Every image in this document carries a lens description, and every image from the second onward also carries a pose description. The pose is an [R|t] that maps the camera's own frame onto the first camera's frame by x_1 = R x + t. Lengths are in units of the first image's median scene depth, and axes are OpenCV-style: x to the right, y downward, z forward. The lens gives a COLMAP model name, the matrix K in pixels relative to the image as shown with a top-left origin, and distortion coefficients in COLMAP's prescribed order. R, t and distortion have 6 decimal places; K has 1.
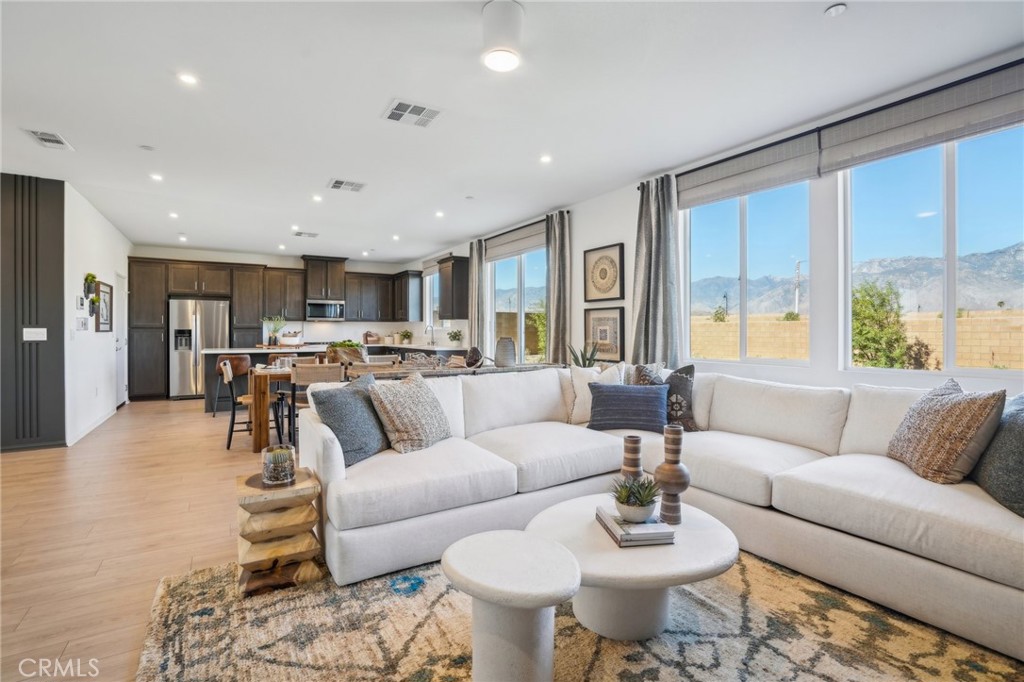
lens RADIAL K [[476.1, 0, 513.7], [0, 476.1, 330.5], [0, 0, 1]] dist [-0.050033, 0.014517]
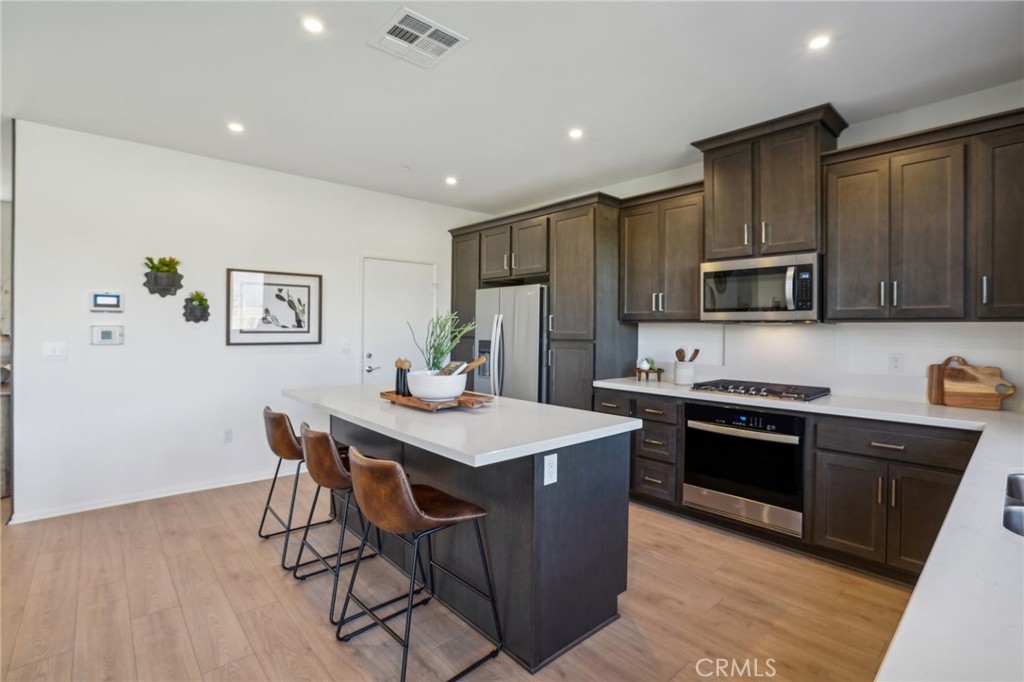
lens RADIAL K [[476.1, 0, 499.1], [0, 476.1, 331.3], [0, 0, 1]] dist [-0.050033, 0.014517]
pose [[0.153065, 0.005767, -0.988199, -0.121740], [-0.006185, 0.999969, 0.004878, -0.016234], [0.988197, 0.005365, 0.153095, 0.930915]]
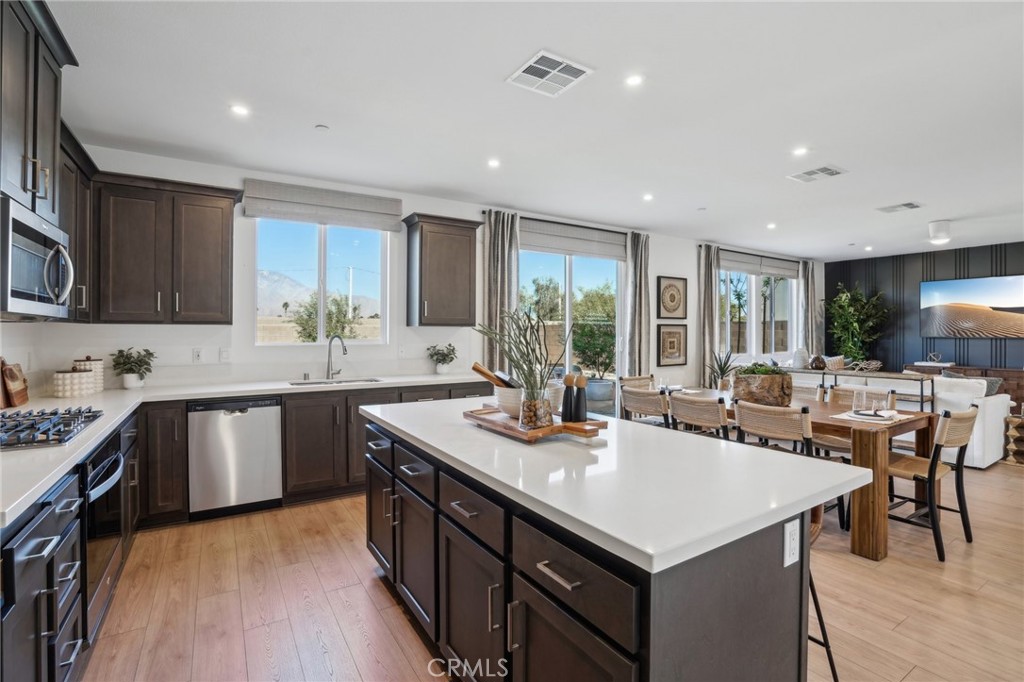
lens RADIAL K [[476.1, 0, 503.3], [0, 476.1, 330.5], [0, 0, 1]] dist [-0.050033, 0.014517]
pose [[0.005066, 0.003809, 0.999980, -0.720811], [-0.001711, 0.999991, -0.003800, -0.016671], [-0.999986, -0.001692, 0.005073, 0.952616]]
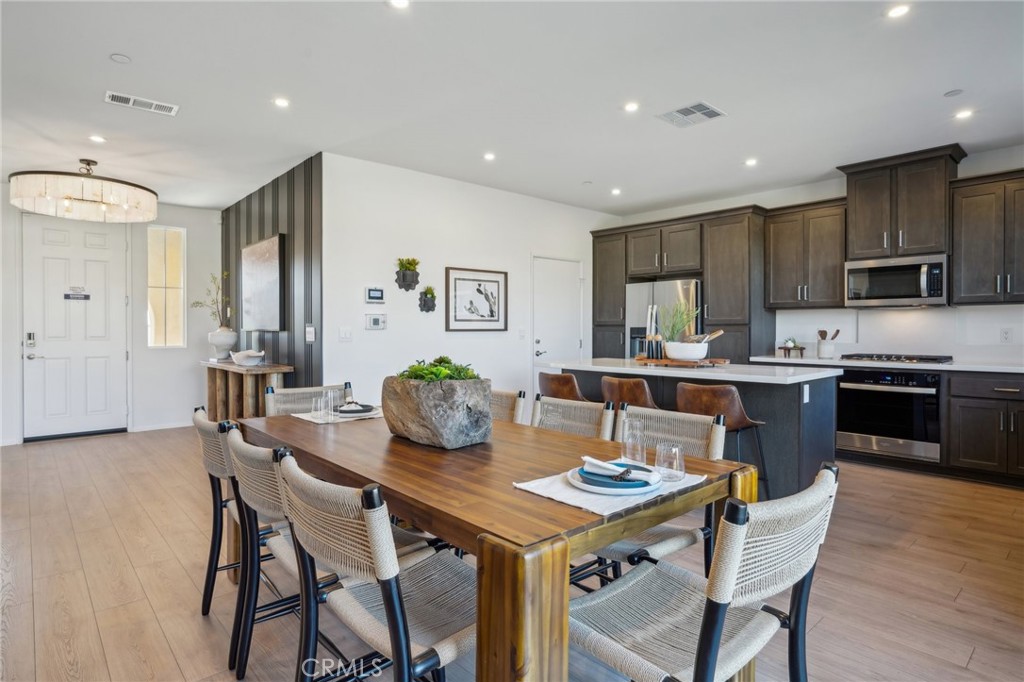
lens RADIAL K [[546.5, 0, 511.1], [0, 546.5, 334.0], [0, 0, 1]] dist [-0.007033, 0.007491]
pose [[0.174978, 0.007904, -0.984541, 0.041716], [0.002596, 0.999961, 0.008489, 0.000525], [0.984569, -0.004041, 0.174951, 0.682031]]
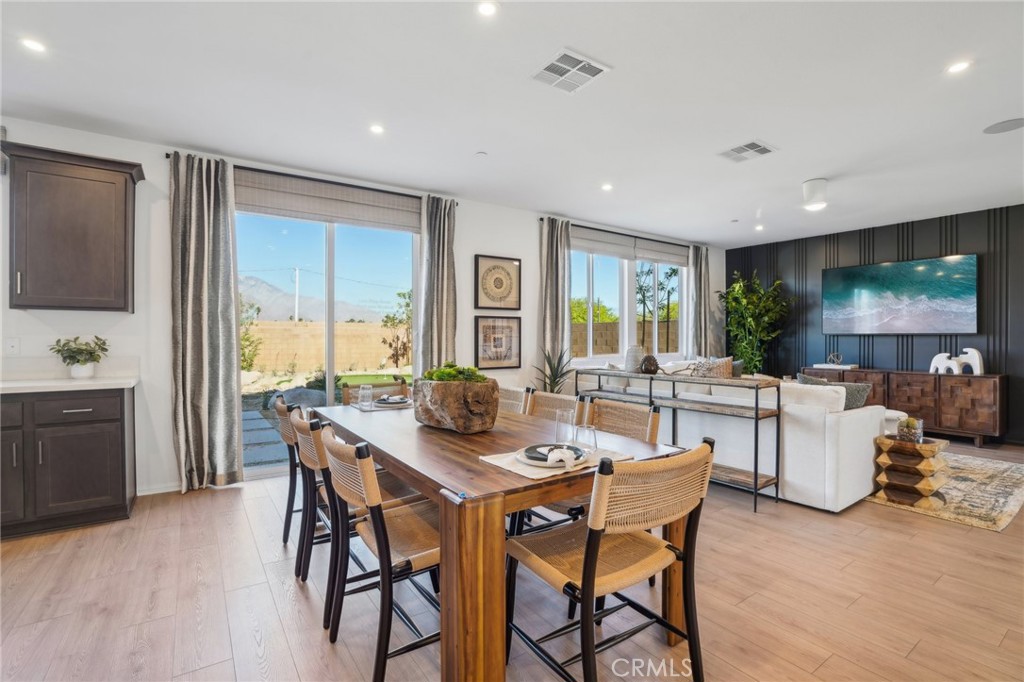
lens RADIAL K [[476.1, 0, 503.7], [0, 476.1, 336.1], [0, 0, 1]] dist [-0.050033, 0.014517]
pose [[-0.039563, 0.001309, 0.999216, -0.548946], [-0.002386, 0.999996, -0.001404, -0.002654], [-0.999214, -0.002440, -0.039560, 0.674904]]
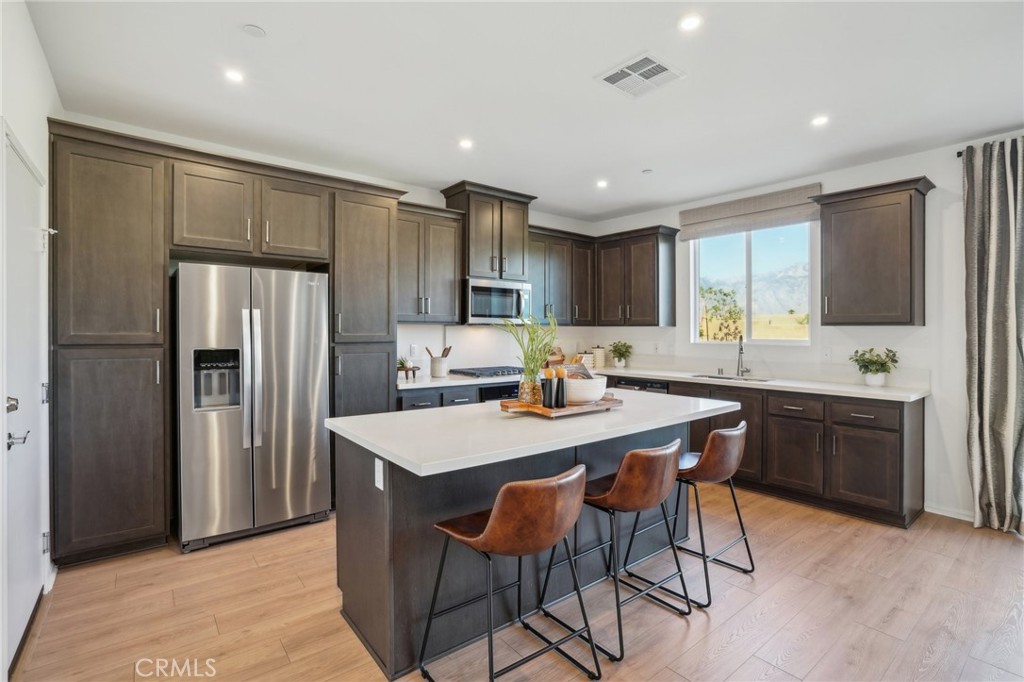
lens RADIAL K [[476.1, 0, 513.4], [0, 476.1, 334.2], [0, 0, 1]] dist [-0.050033, 0.014517]
pose [[0.993194, 0.003836, 0.116406, -0.530276], [-0.005086, 0.999933, 0.010442, -0.018627], [-0.116358, -0.010963, 0.993147, 0.623243]]
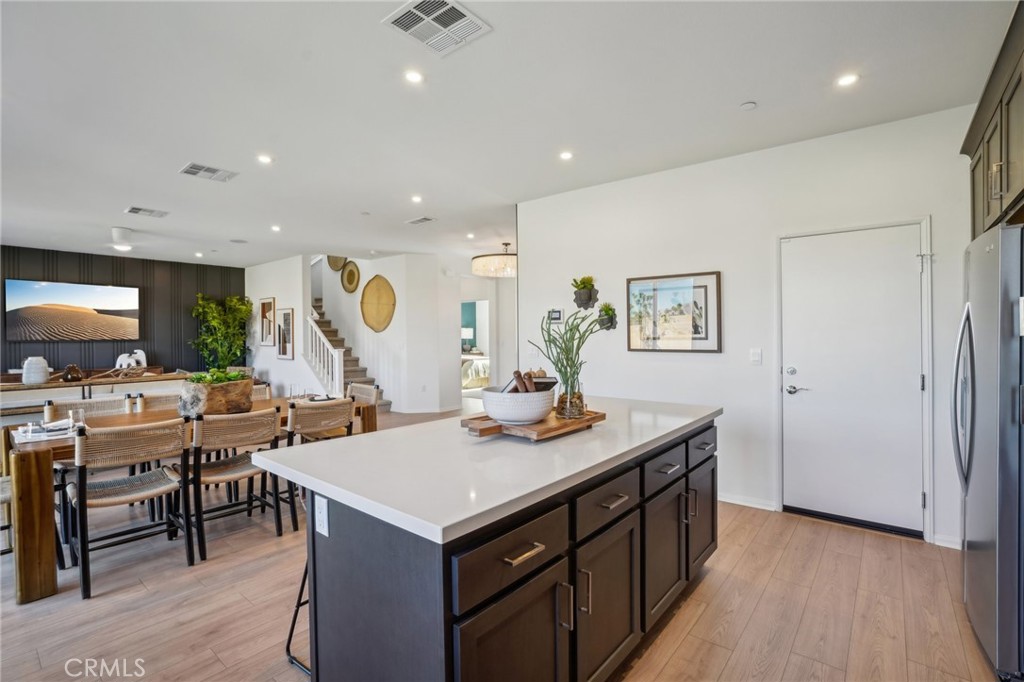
lens RADIAL K [[476.1, 0, 515.6], [0, 476.1, 344.2], [0, 0, 1]] dist [-0.050033, 0.014517]
pose [[-0.947111, 0.010577, -0.320733, -0.361016], [0.004372, 0.999789, 0.020060, -0.016187], [0.320878, 0.017597, -0.946957, 1.189636]]
